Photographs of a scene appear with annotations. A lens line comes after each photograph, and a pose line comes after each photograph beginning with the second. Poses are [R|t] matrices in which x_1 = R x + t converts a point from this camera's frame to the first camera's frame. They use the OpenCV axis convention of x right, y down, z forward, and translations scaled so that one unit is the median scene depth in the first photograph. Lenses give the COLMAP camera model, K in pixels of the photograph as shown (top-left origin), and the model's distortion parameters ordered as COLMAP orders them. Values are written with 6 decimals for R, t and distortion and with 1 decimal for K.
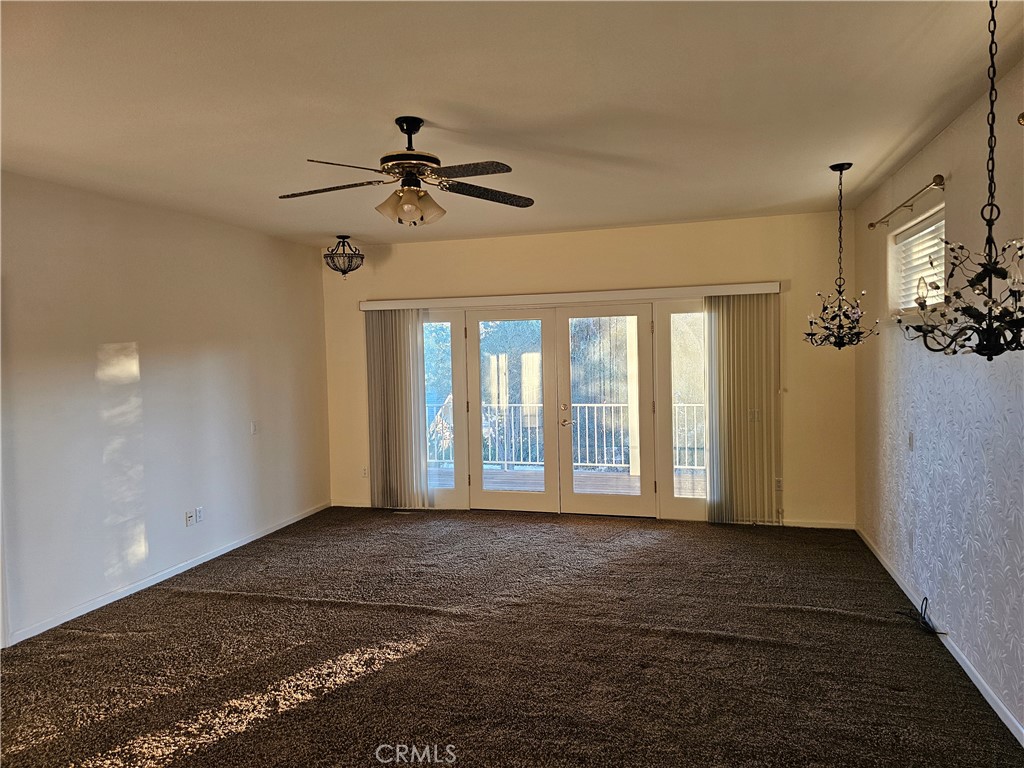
lens RADIAL K [[679.0, 0, 518.3], [0, 679.0, 377.3], [0, 0, 1]] dist [0.060197, -0.051330]
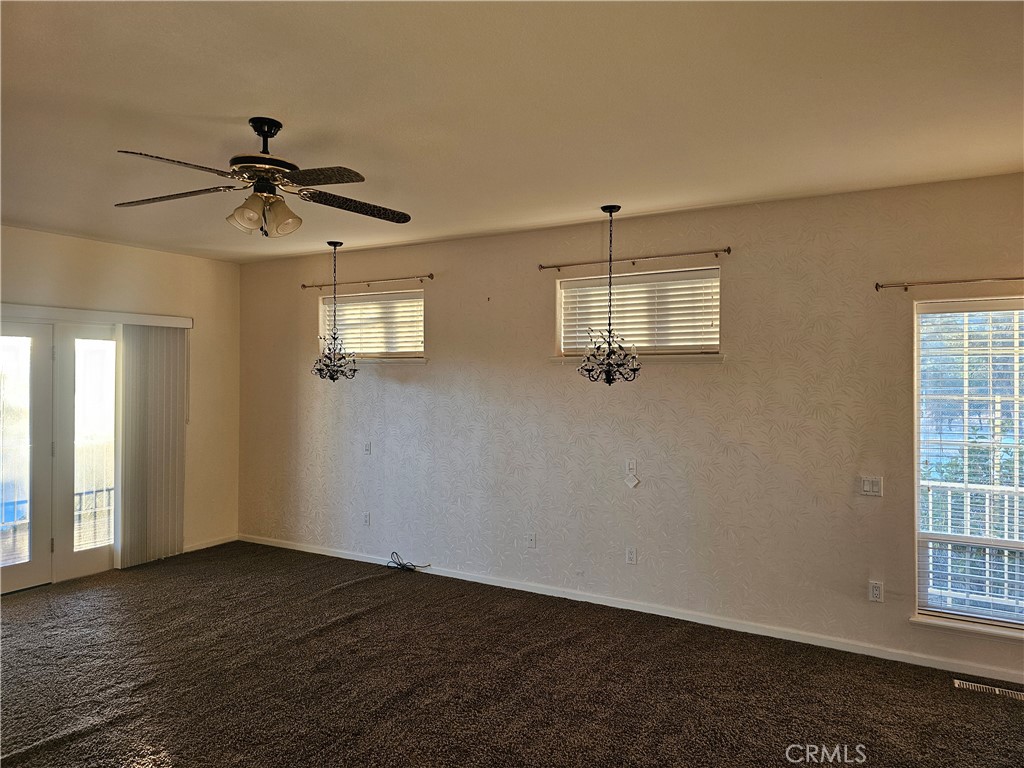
lens RADIAL K [[679.0, 0, 518.8], [0, 679.0, 384.6], [0, 0, 1]] dist [0.060197, -0.051330]
pose [[0.264147, 0.010552, 0.964425, -0.648061], [0.035167, 0.999170, -0.020564, 0.002844], [-0.963841, 0.039348, 0.263557, 0.308991]]
